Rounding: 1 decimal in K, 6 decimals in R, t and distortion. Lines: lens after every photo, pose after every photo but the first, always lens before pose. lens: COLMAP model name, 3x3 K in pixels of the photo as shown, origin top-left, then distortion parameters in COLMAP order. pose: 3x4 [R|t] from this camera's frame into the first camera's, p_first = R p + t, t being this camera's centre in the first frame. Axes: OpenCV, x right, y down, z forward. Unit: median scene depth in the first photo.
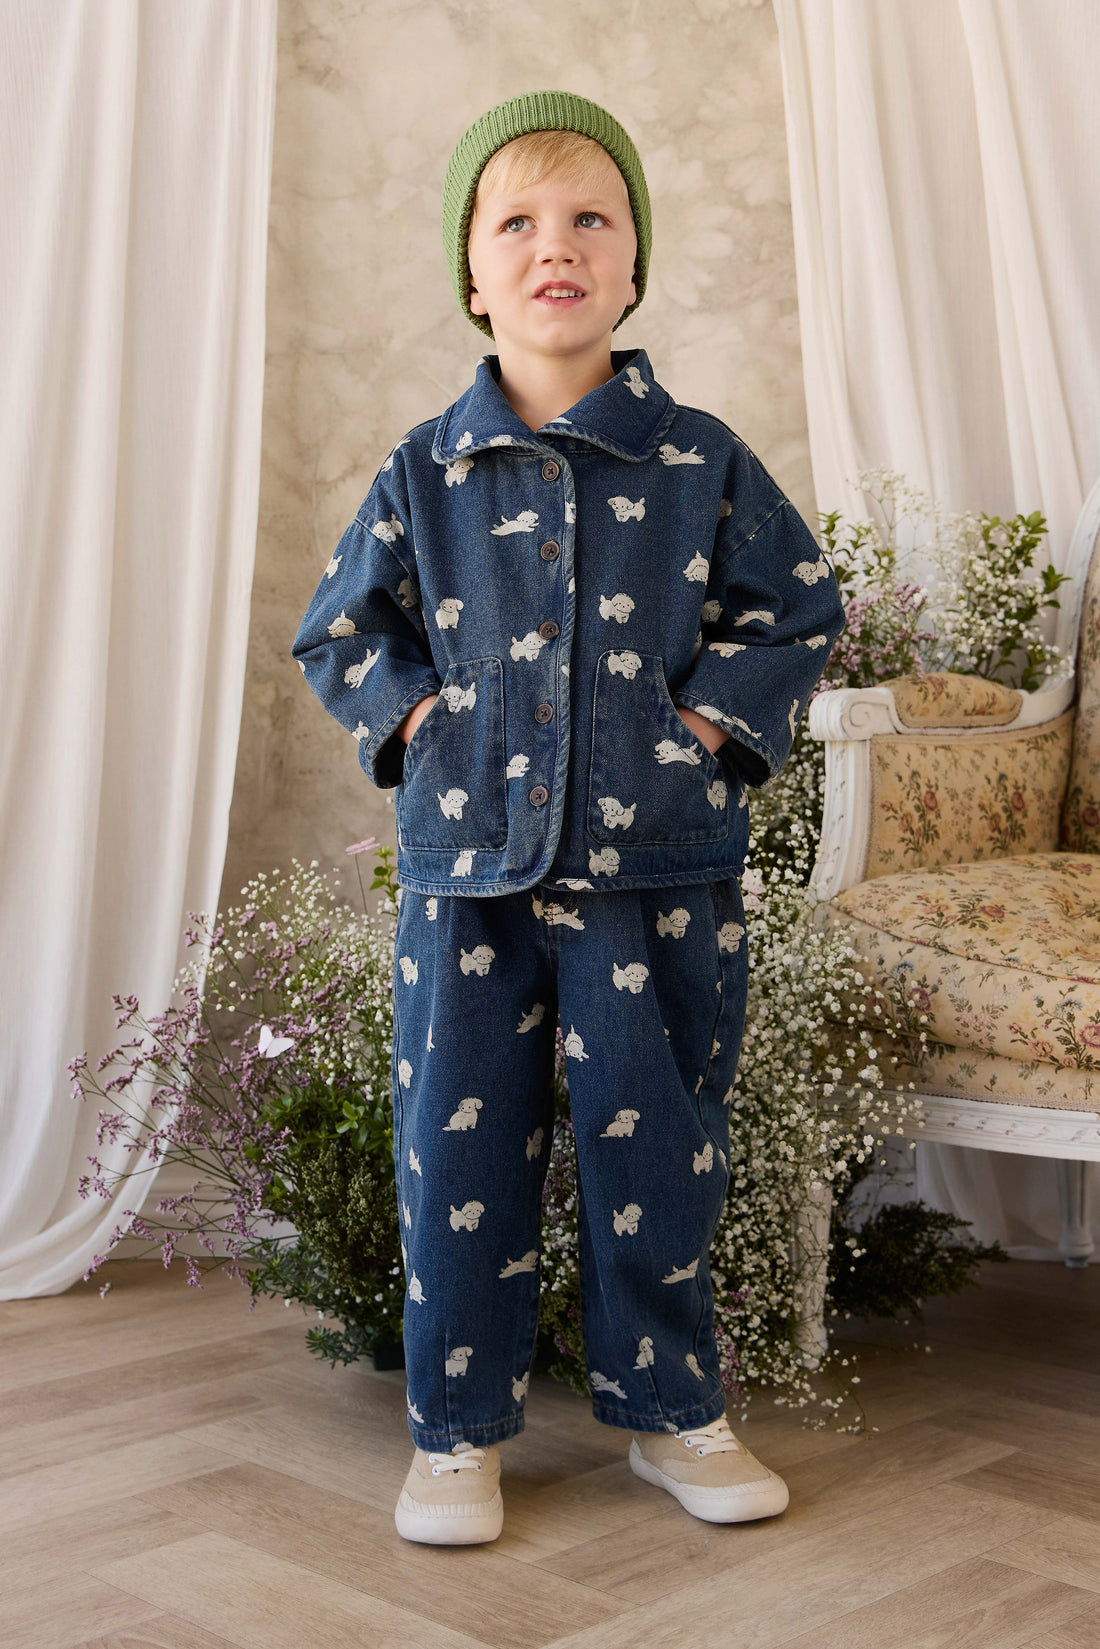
lens RADIAL K [[2350.4, 0, 615.5], [0, 2350.4, 802.1], [0, 0, 1]] dist [-0.031264, 0.056792]
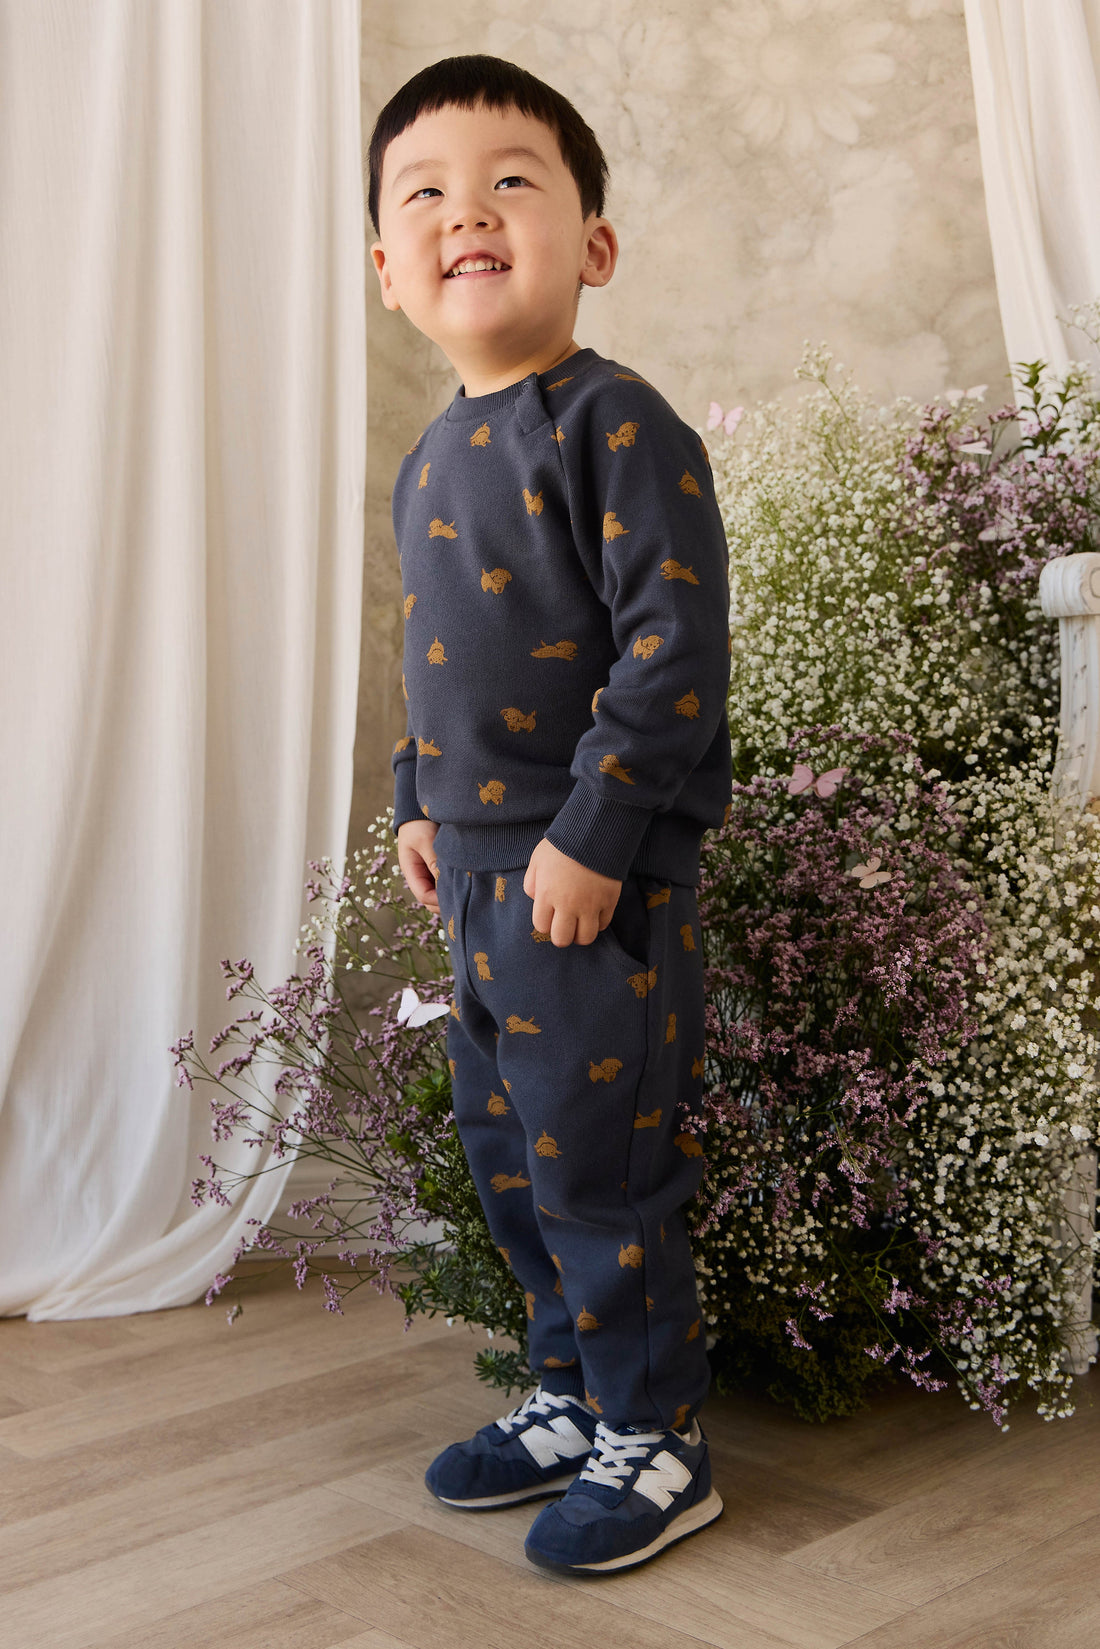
lens RADIAL K [[2075.5, 0, 548.7], [0, 2075.5, 859.9], [0, 0, 1]] dist [-0.037183, 0.031698]
pose [[0.996174, -0.047597, -0.073293, -0.042358], [0.049872, 0.998319, 0.029521, 0.029977], [0.071764, -0.033063, 0.996873, 0.270837]]
